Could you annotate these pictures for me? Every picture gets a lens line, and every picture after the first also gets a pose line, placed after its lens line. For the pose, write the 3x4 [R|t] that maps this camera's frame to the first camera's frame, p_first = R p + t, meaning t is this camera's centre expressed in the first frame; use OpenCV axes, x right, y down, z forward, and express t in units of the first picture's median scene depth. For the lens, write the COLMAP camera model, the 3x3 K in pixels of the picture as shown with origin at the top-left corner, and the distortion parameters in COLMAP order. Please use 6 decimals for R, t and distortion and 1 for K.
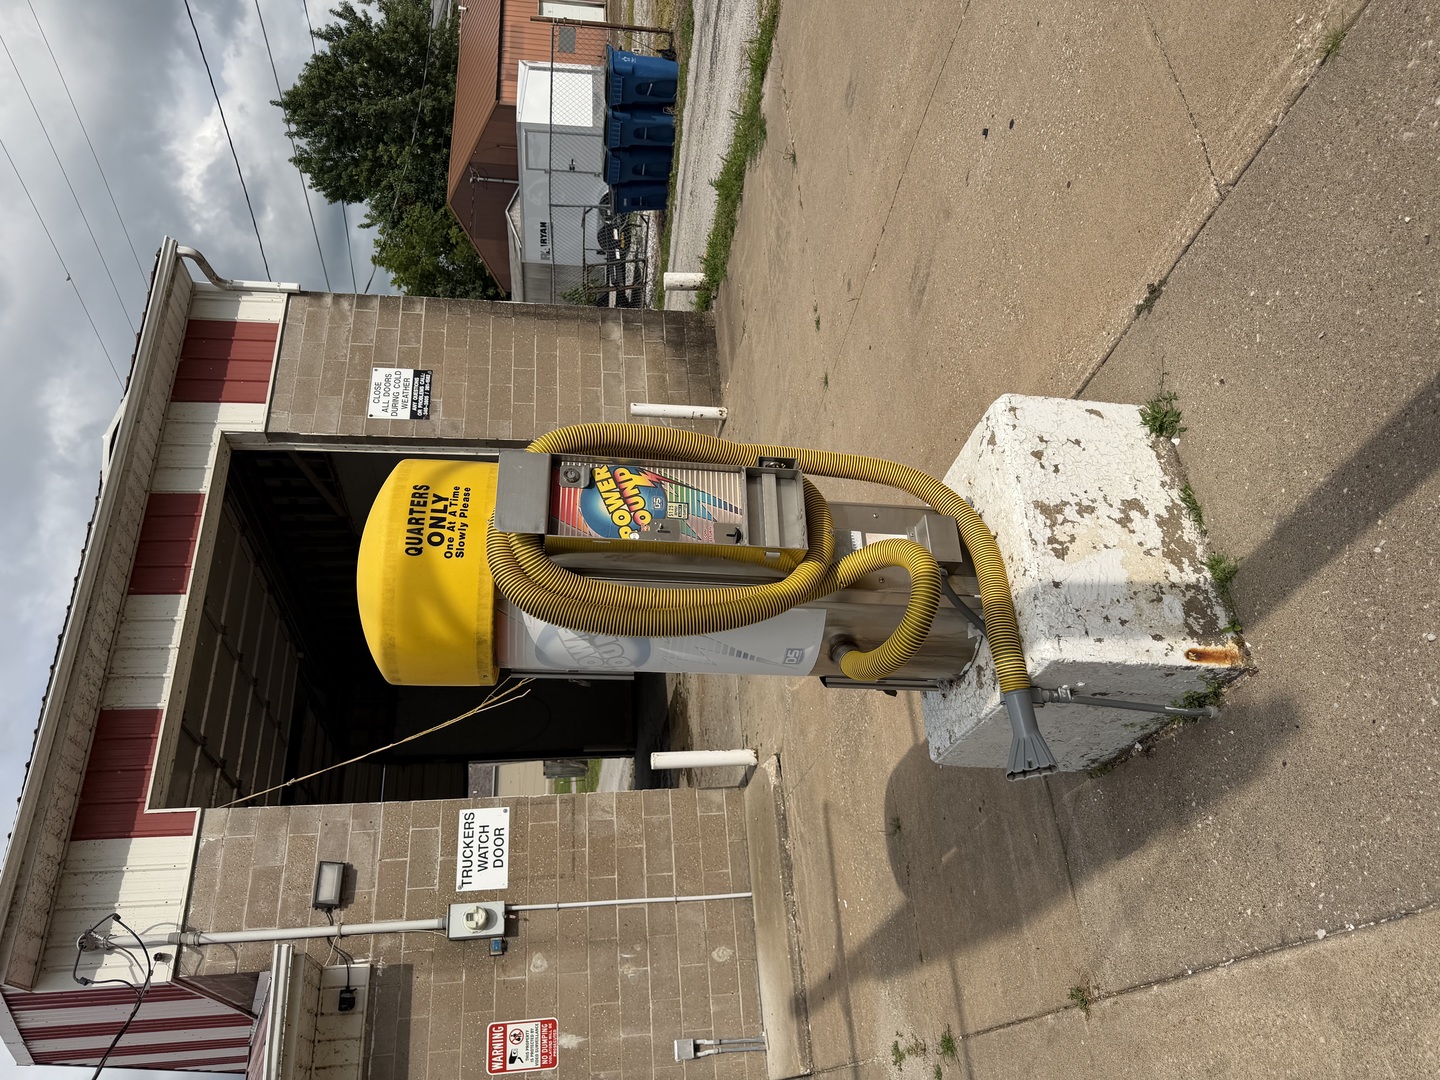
lens RADIAL K [[1014.1, 0, 731.9], [0, 1014.1, 542.5], [0, 0, 1]] dist [0.054011, -0.083098]
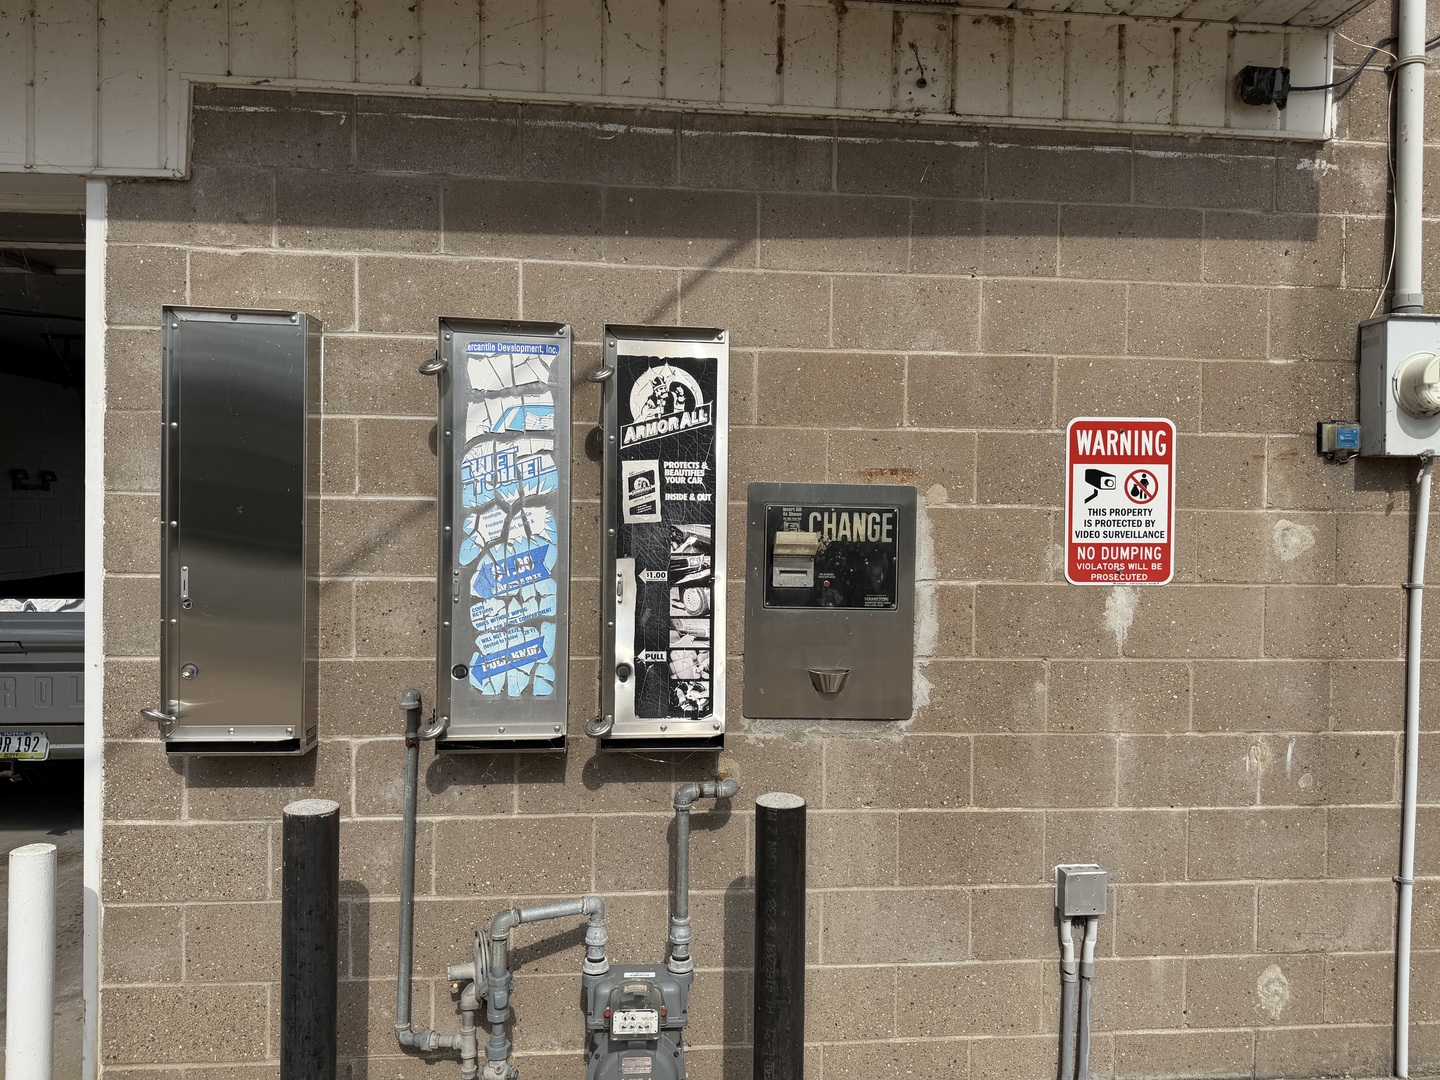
lens RADIAL K [[989.2, 0, 716.1], [0, 989.2, 545.0], [0, 0, 1]] dist [0.087461, -0.122203]
pose [[-0.084030, 0.985831, -0.145177, -0.107898], [-0.905782, -0.014843, 0.423485, 0.444038], [0.415329, 0.167085, 0.894195, 0.539492]]
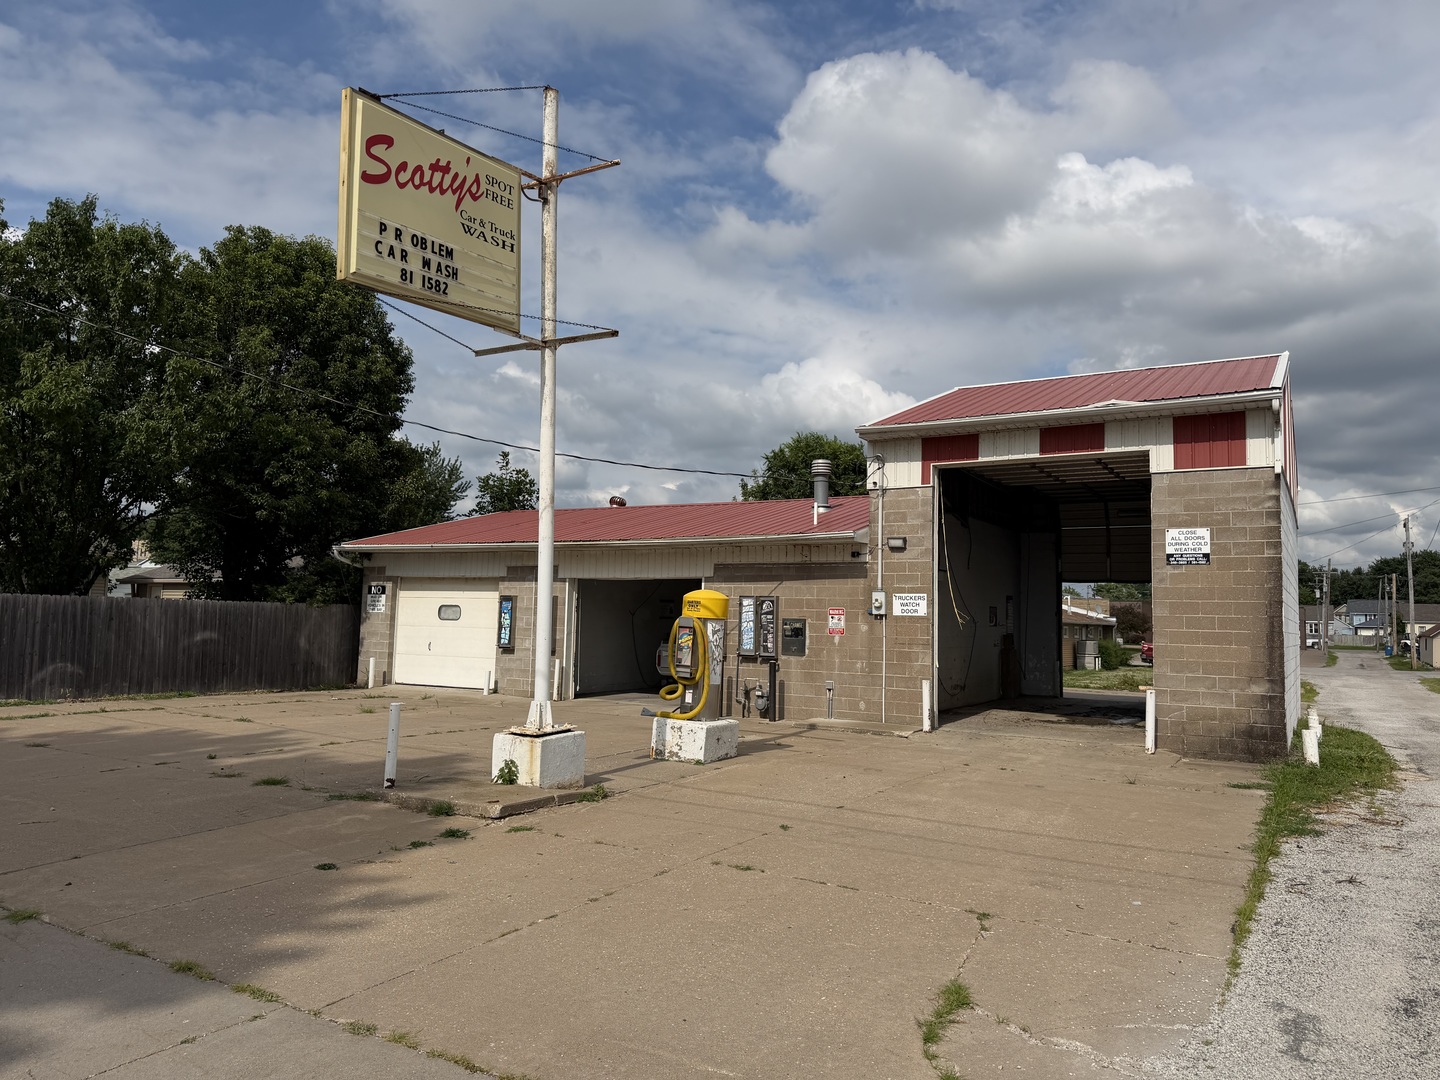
lens RADIAL K [[1014.1, 0, 731.9], [0, 1014.1, 542.5], [0, 0, 1]] dist [0.054011, -0.083098]
pose [[-0.177745, 0.968960, -0.171822, 0.083087], [-0.490981, 0.063999, 0.868816, -1.520827], [0.852845, 0.238789, 0.464366, -0.429841]]
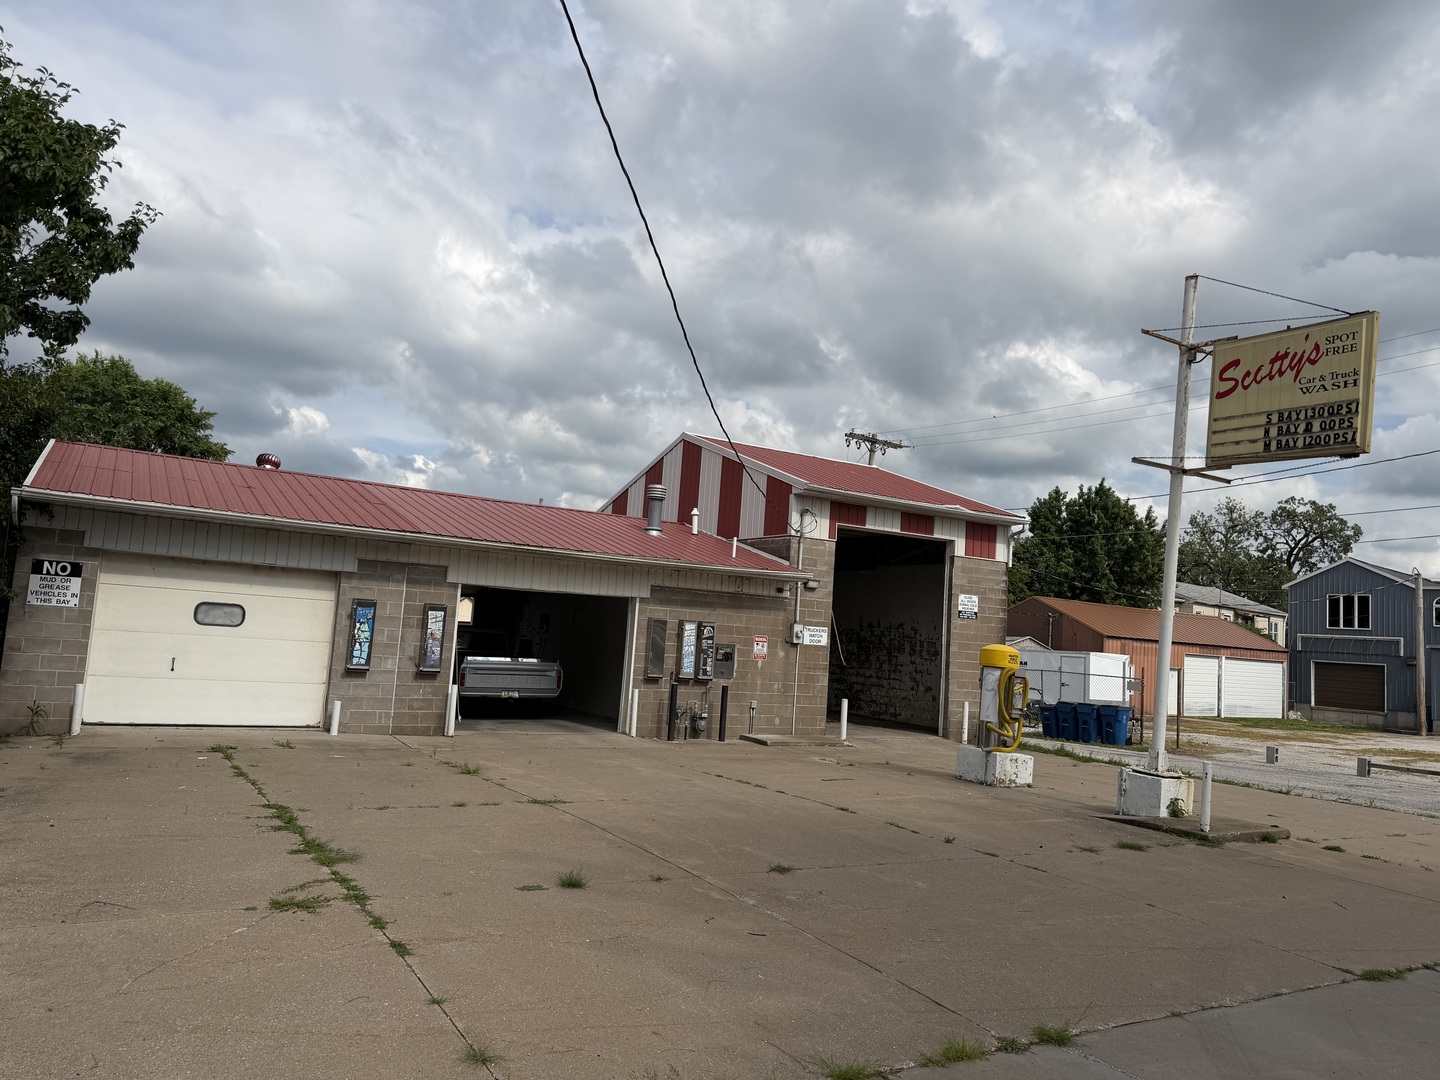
lens RADIAL K [[989.2, 0, 716.1], [0, 989.2, 545.0], [0, 0, 1]] dist [0.087461, -0.122203]
pose [[-0.054163, 0.960741, -0.272109, 0.270455], [-0.998145, -0.059680, -0.012033, 0.633642], [-0.027800, 0.270953, 0.962191, -1.679194]]
